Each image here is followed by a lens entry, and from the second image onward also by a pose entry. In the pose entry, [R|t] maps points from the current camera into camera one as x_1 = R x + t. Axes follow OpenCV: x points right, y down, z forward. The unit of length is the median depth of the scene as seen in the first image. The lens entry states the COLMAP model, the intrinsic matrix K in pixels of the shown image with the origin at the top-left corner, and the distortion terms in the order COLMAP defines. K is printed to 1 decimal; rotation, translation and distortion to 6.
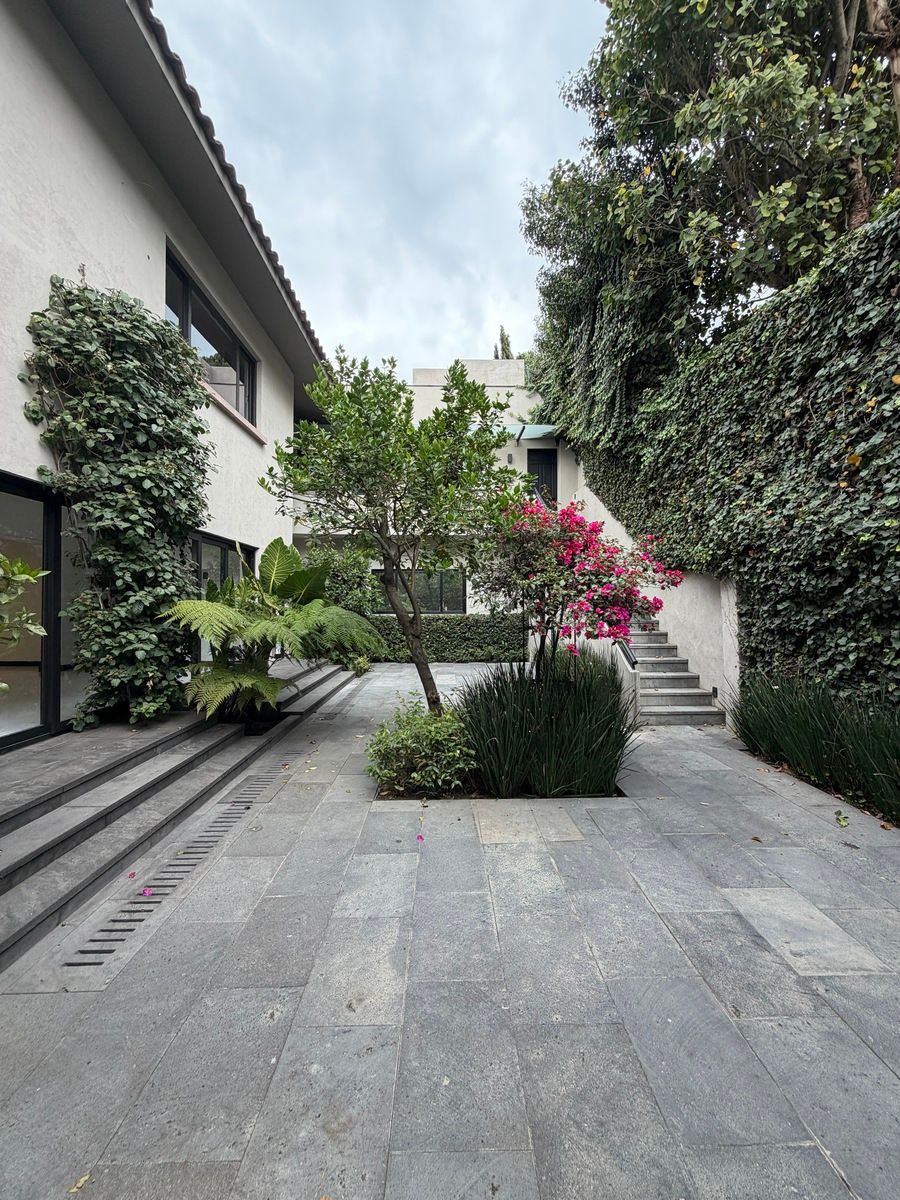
lens RADIAL K [[477.6, 0, 451.1], [0, 477.6, 597.1], [0, 0, 1]] dist [-0.002388, 0.000516]
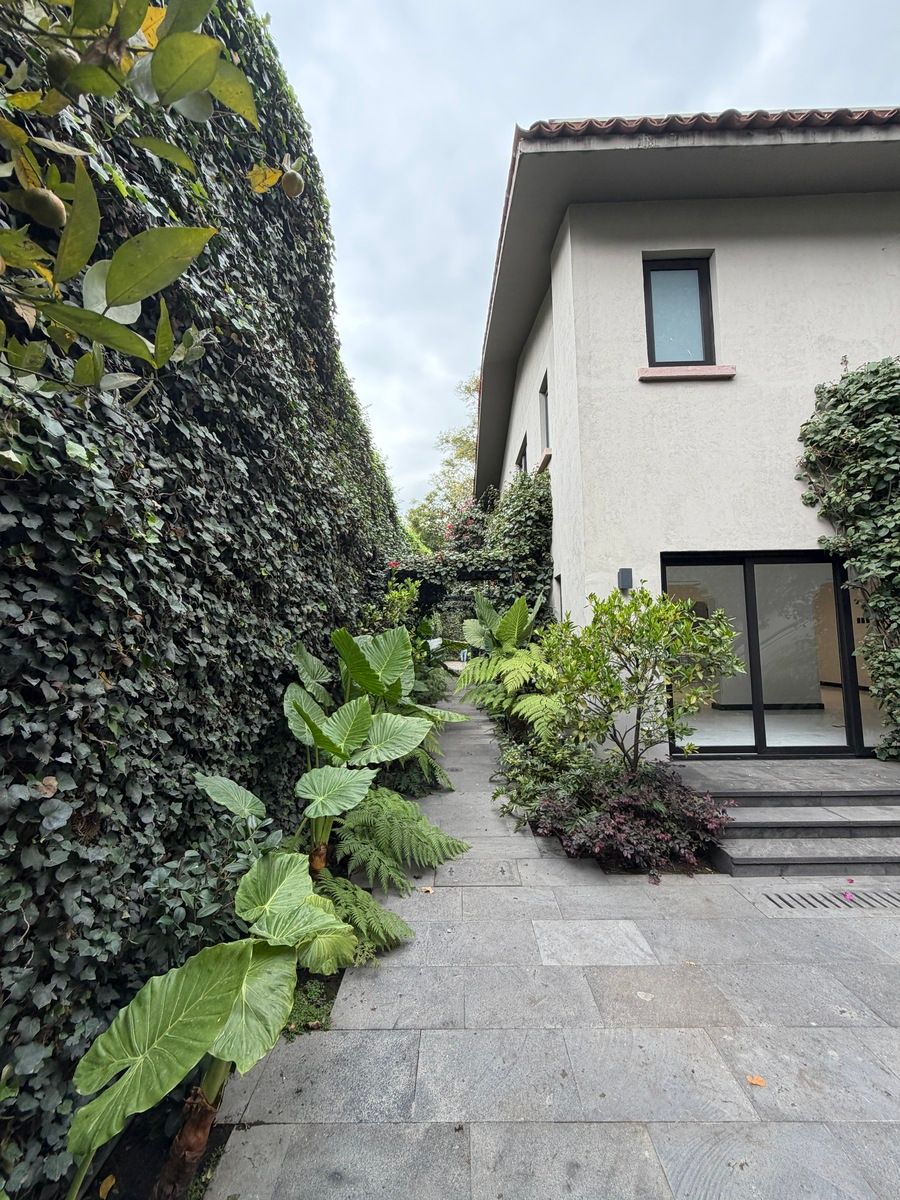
lens RADIAL K [[477.6, 0, 448.7], [0, 477.6, 599.3], [0, 0, 1]] dist [-0.002388, 0.000516]
pose [[-0.034902, -0.080429, -0.996149, 0.428873], [0.029135, 0.996251, -0.081458, -0.033753], [0.998966, -0.031866, -0.032427, 0.044628]]
